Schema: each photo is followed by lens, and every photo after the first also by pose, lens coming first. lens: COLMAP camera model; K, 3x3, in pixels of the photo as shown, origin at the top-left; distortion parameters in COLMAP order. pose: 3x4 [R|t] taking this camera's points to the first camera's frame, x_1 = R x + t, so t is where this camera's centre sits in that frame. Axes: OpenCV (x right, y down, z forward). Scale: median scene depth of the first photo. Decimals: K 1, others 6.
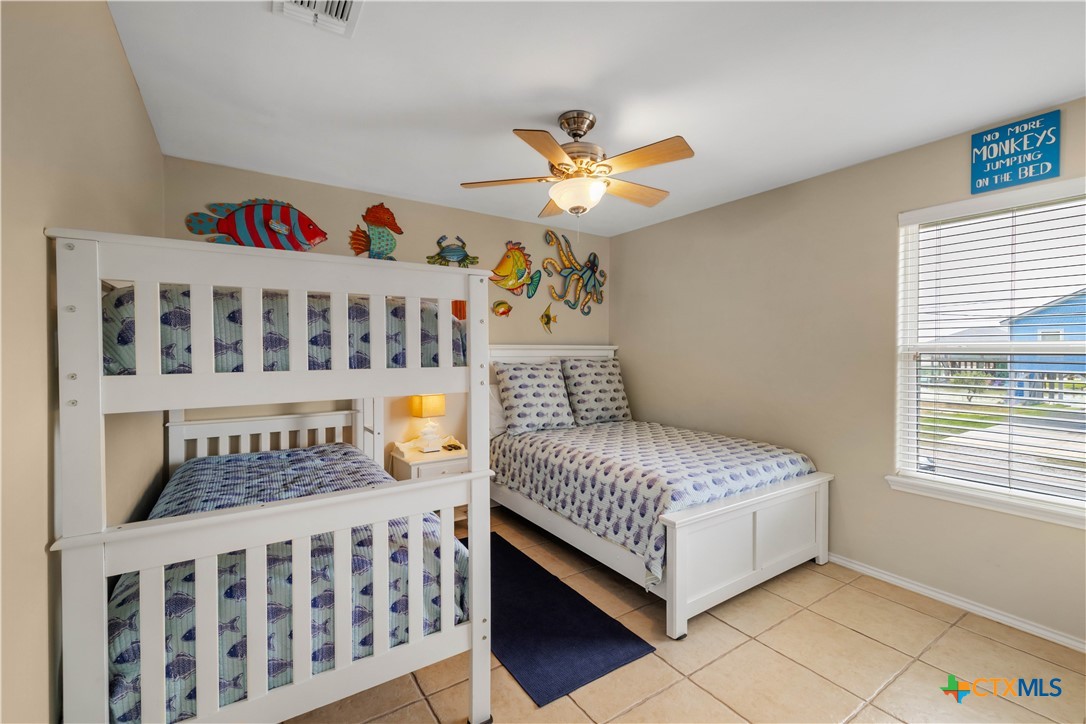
lens RADIAL K [[457.5, 0, 536.3], [0, 457.5, 363.8], [0, 0, 1]] dist [-0.000528, 0.000396]
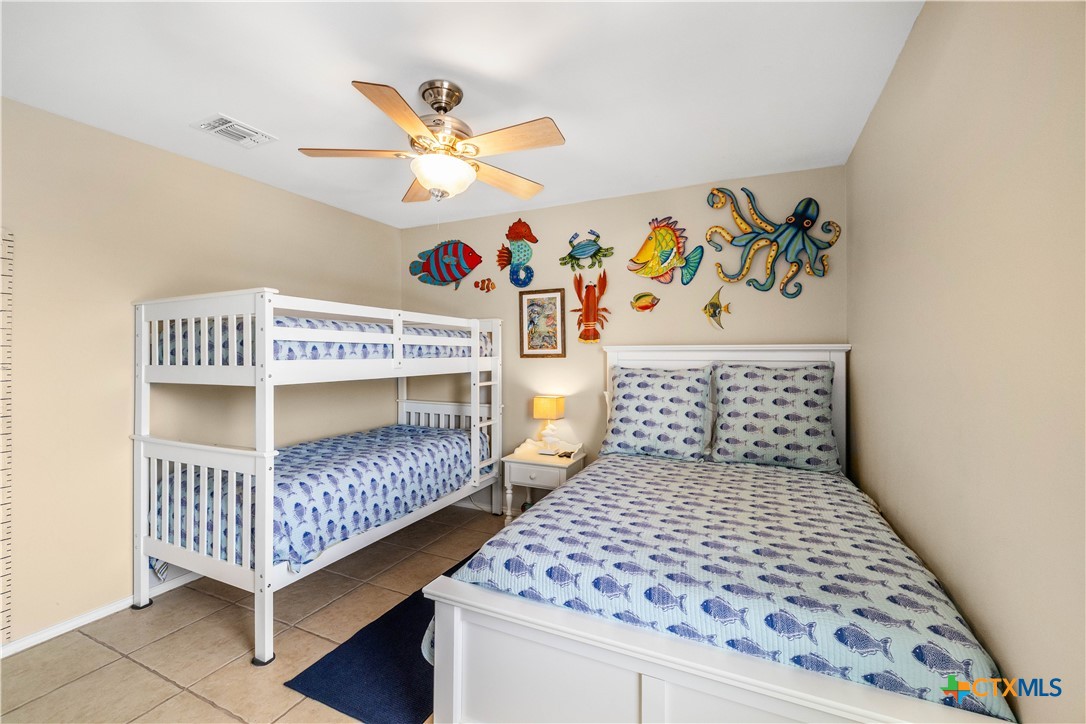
lens RADIAL K [[457.5, 0, 539.1], [0, 457.5, 357.2], [0, 0, 1]] dist [-0.000528, 0.000396]
pose [[0.524275, 0.004121, -0.851539, 0.529317], [-0.024798, 0.999638, -0.010430, -0.007405], [0.851188, 0.026584, 0.524187, 0.400508]]
